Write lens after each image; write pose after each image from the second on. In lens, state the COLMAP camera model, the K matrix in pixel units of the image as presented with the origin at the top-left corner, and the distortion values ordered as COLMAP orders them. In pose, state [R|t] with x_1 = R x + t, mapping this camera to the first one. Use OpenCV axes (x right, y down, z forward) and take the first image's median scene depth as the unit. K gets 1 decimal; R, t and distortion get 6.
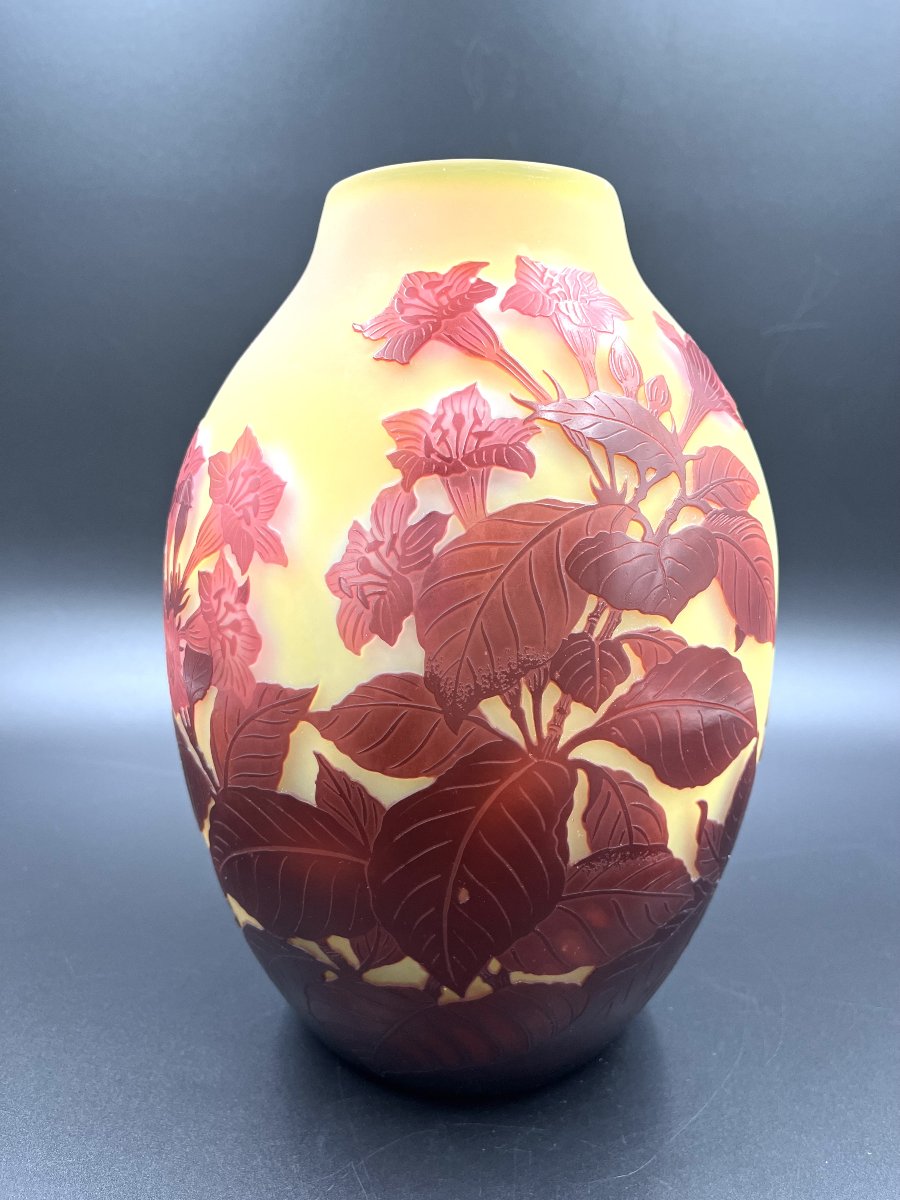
lens RADIAL K [[928.3, 0, 457.5], [0, 928.3, 625.2], [0, 0, 1]] dist [-0.000363, -0.002126]
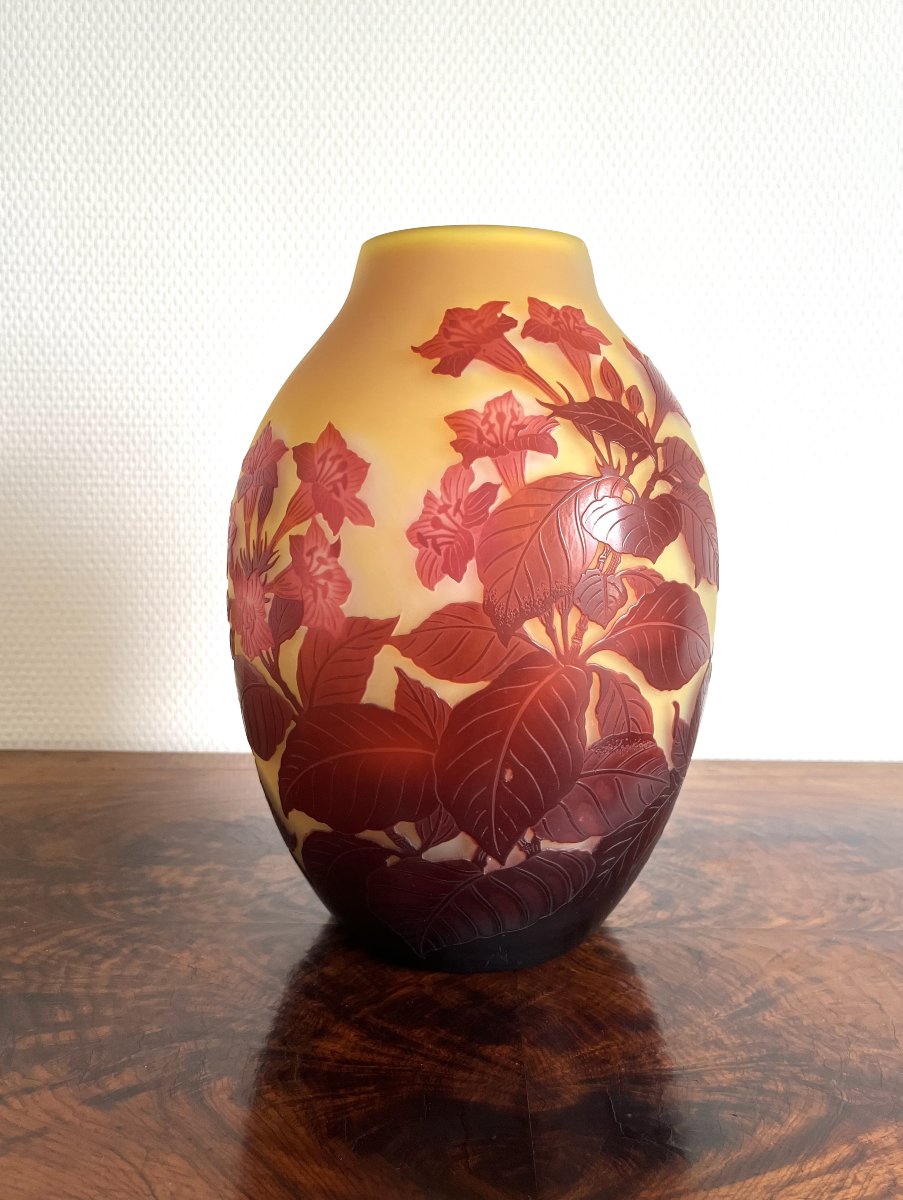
lens RADIAL K [[1048.2, 0, 447.5], [0, 1048.2, 600.0], [0, 0, 1]] dist [0.018999, 0.001454]
pose [[0.989854, -0.026436, 0.139609, -0.284392], [0.035157, 0.997556, -0.060375, 0.132681], [-0.137672, 0.064671, 0.988364, -0.476653]]
